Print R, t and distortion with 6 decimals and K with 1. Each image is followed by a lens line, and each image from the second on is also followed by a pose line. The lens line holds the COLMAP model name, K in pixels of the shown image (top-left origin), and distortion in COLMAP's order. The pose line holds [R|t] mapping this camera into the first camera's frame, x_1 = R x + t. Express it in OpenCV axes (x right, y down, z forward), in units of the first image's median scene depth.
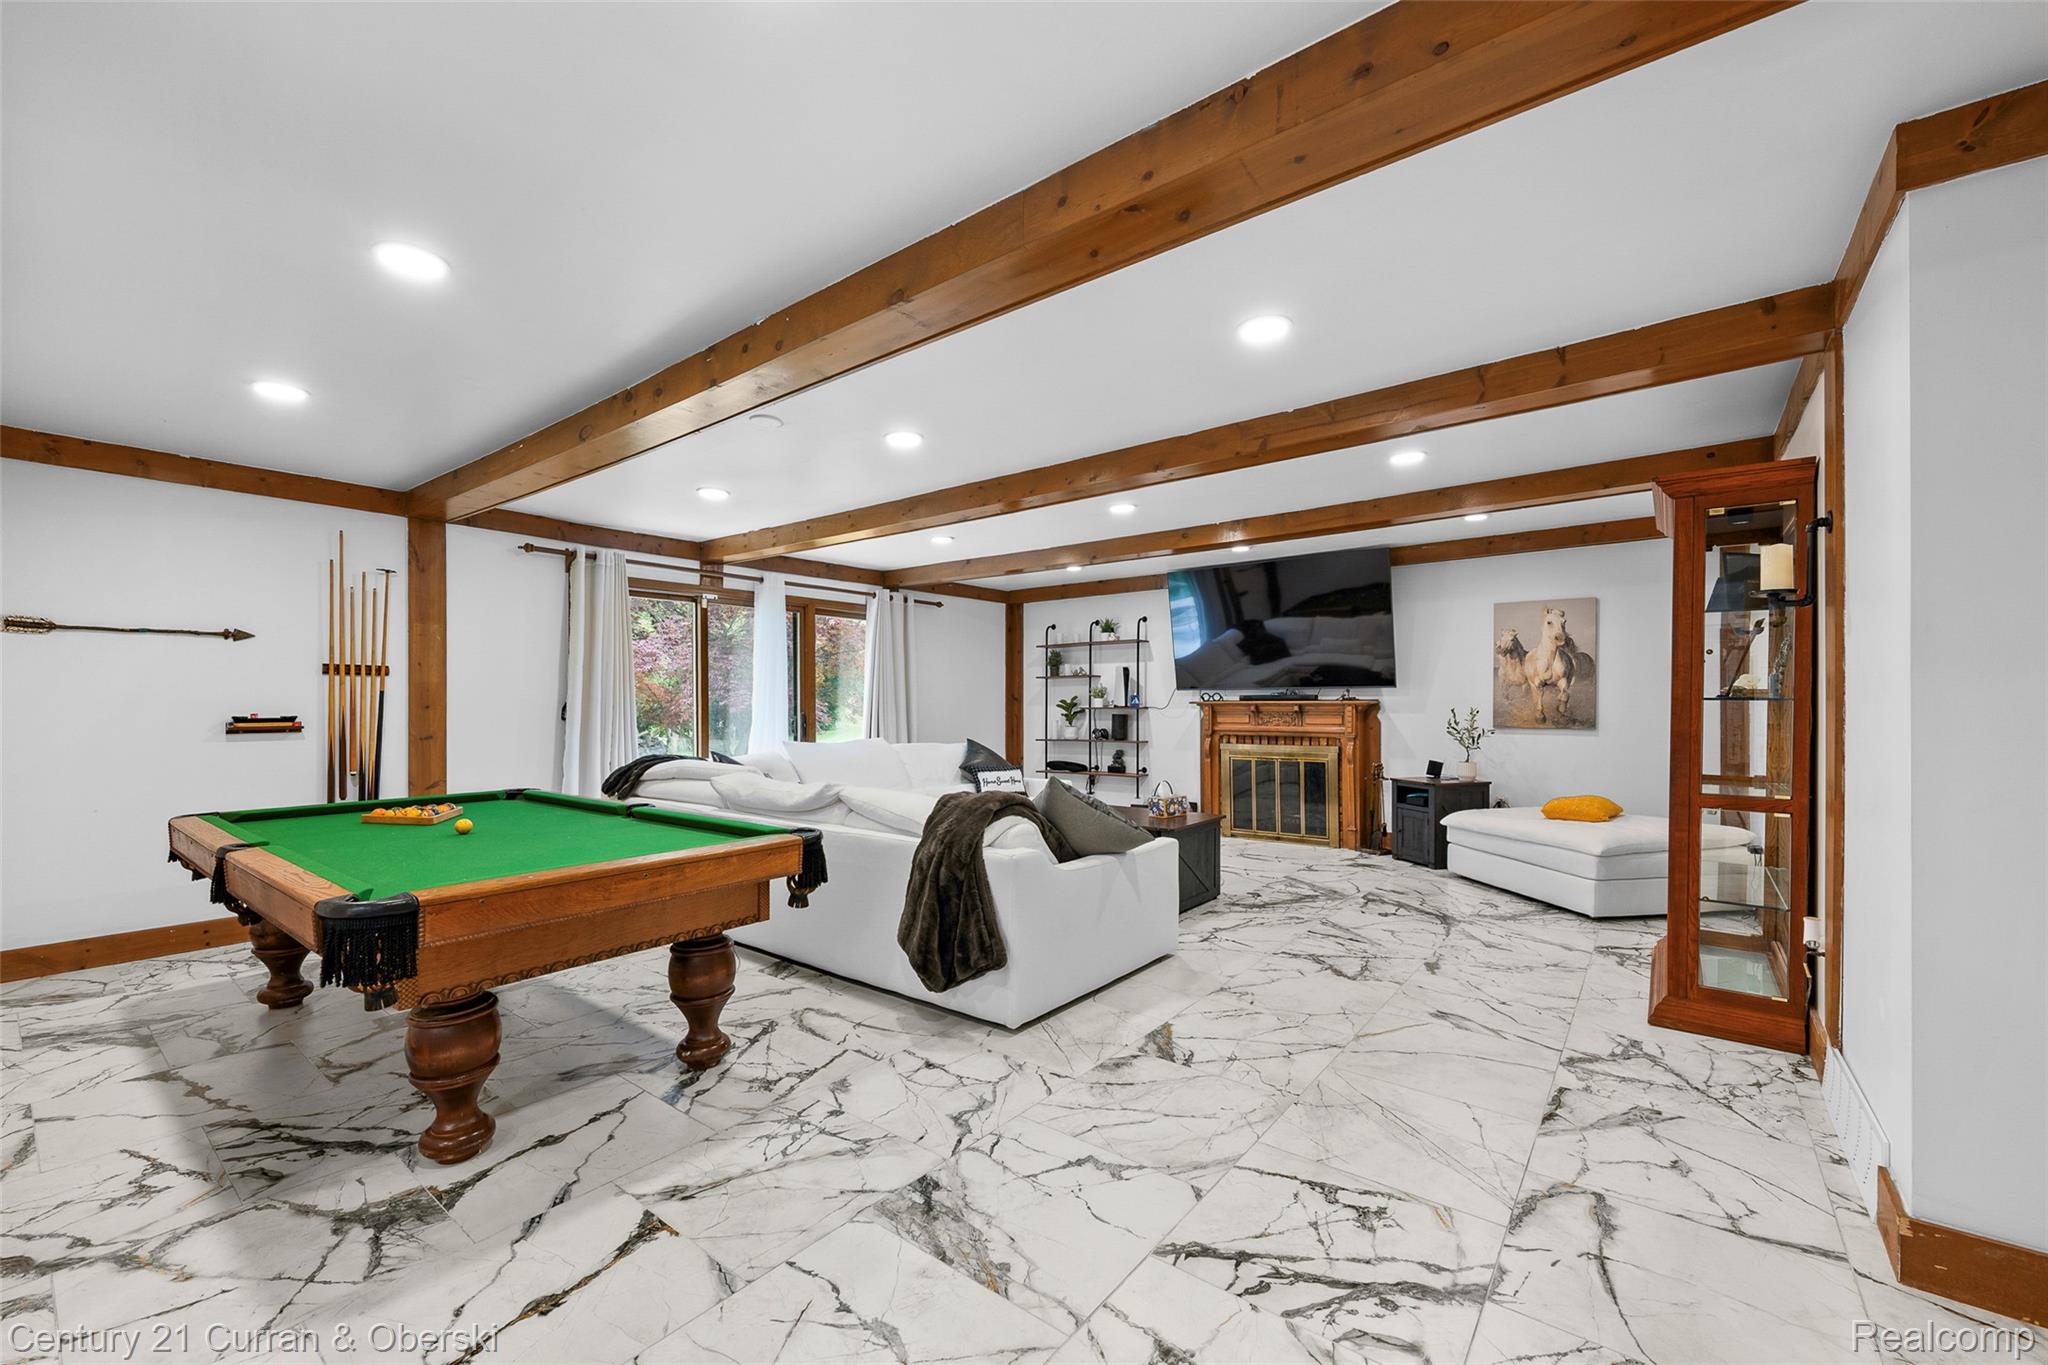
lens RADIAL K [[816.2, 0, 1026.4], [0, 816.2, 703.4], [0, 0, 1]] dist [-0.003650, 0.001200]
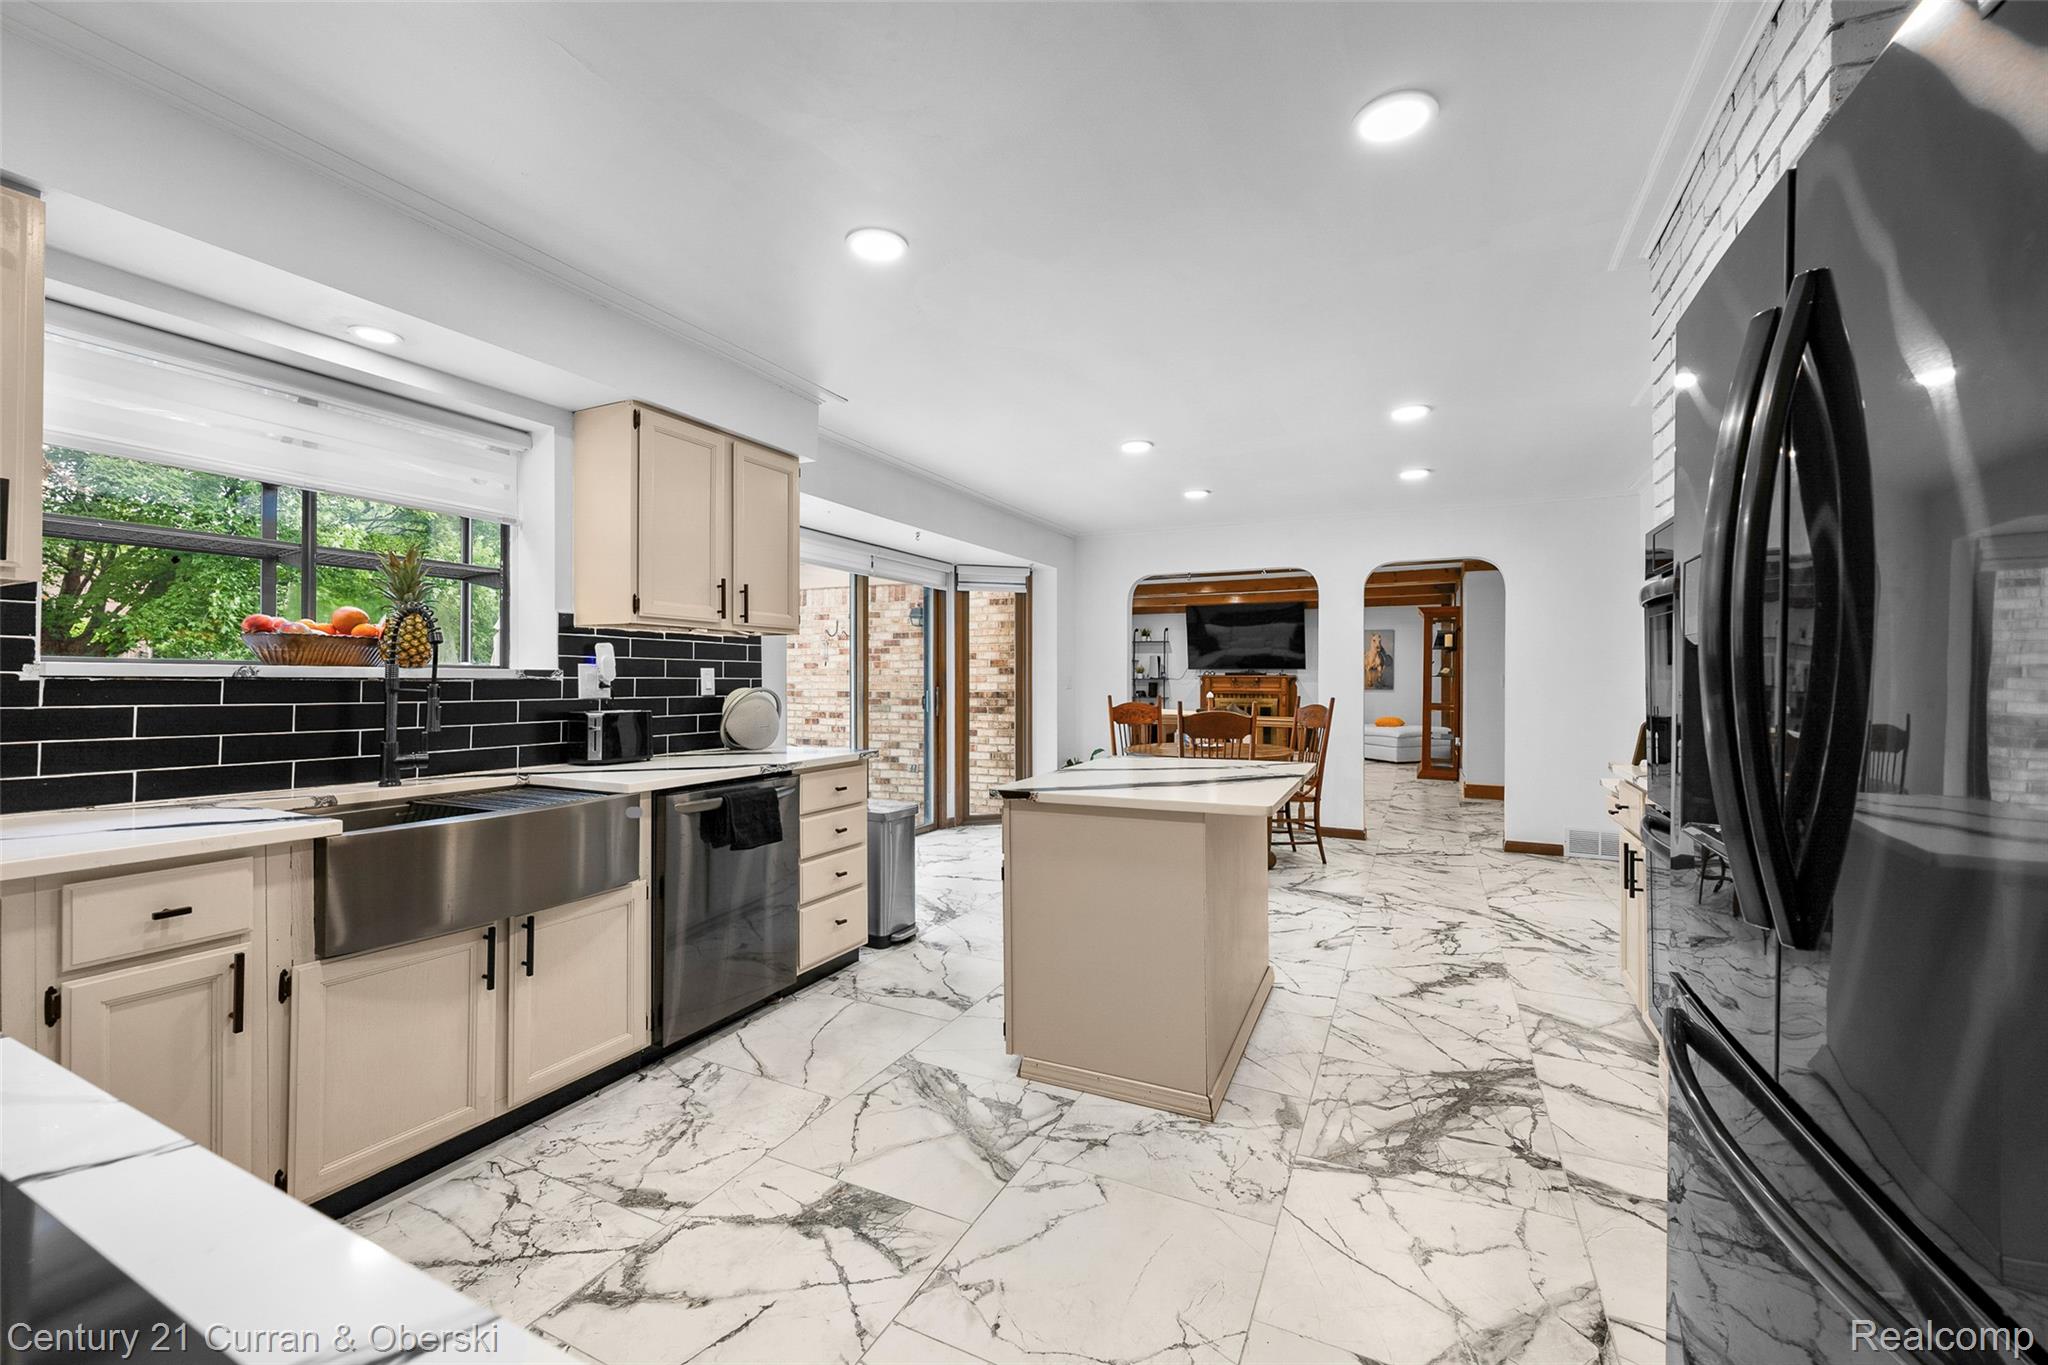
lens RADIAL K [[816.2, 0, 1033.0], [0, 816.2, 667.8], [0, 0, 1]] dist [-0.003650, 0.001200]
pose [[0.974461, 0.007609, 0.224428, -0.733449], [-0.005520, 0.999935, -0.009933, 0.000591], [-0.224489, 0.008440, 0.974440, -0.917246]]
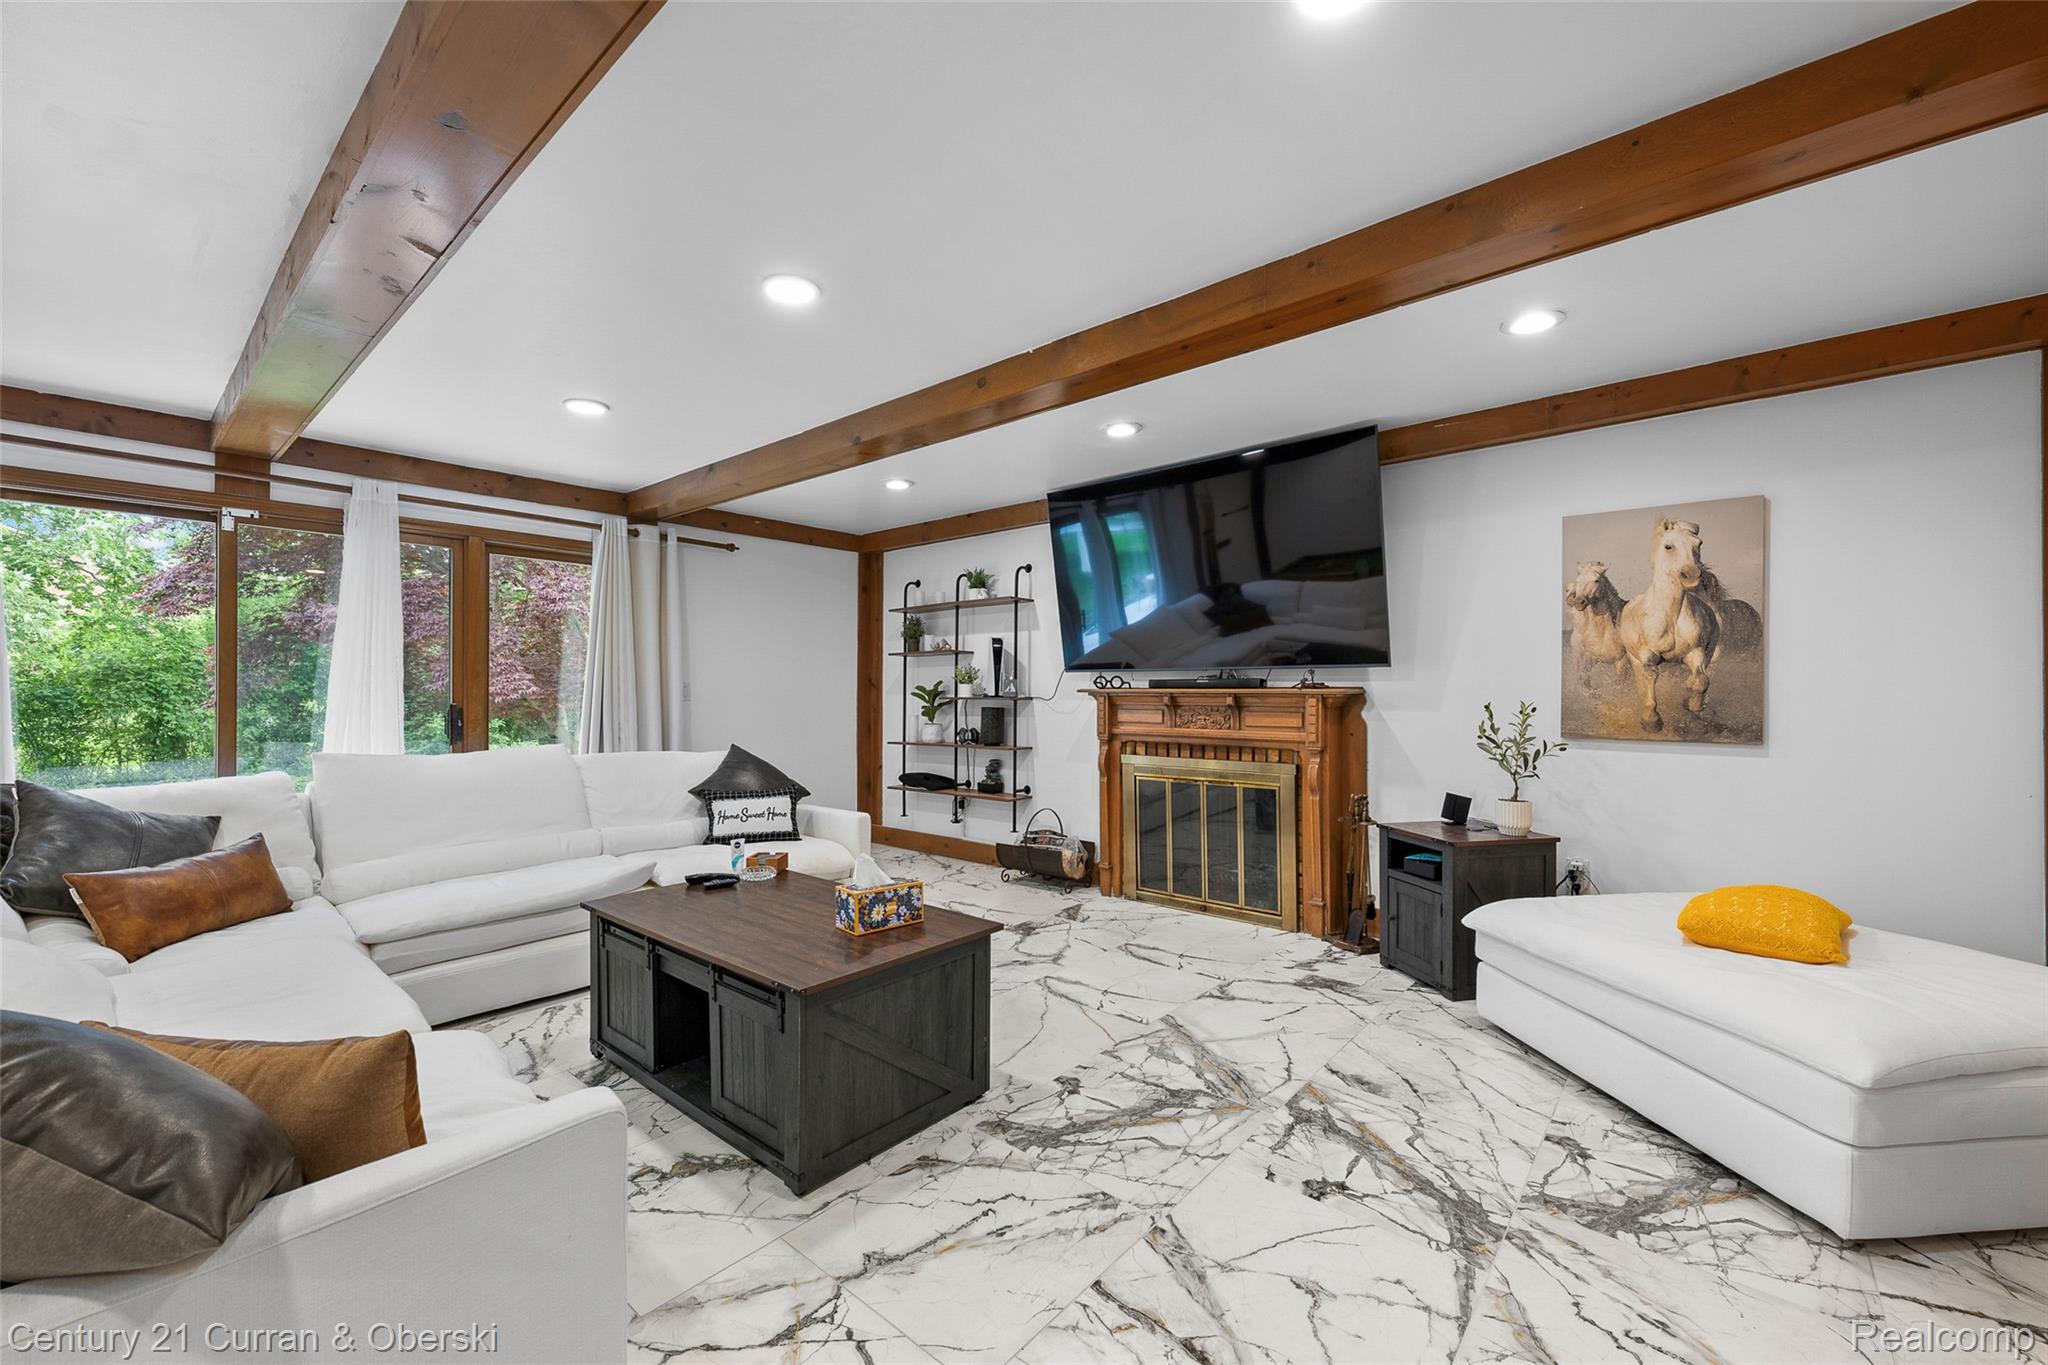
lens RADIAL K [[816.2, 0, 1022.5], [0, 816.2, 685.7], [0, 0, 1]] dist [-0.003650, 0.001200]
pose [[0.999004, 0.004106, -0.044443, 0.230826], [-0.004401, 0.999969, -0.006539, -0.000657], [0.044414, 0.006728, 0.998991, 0.431507]]
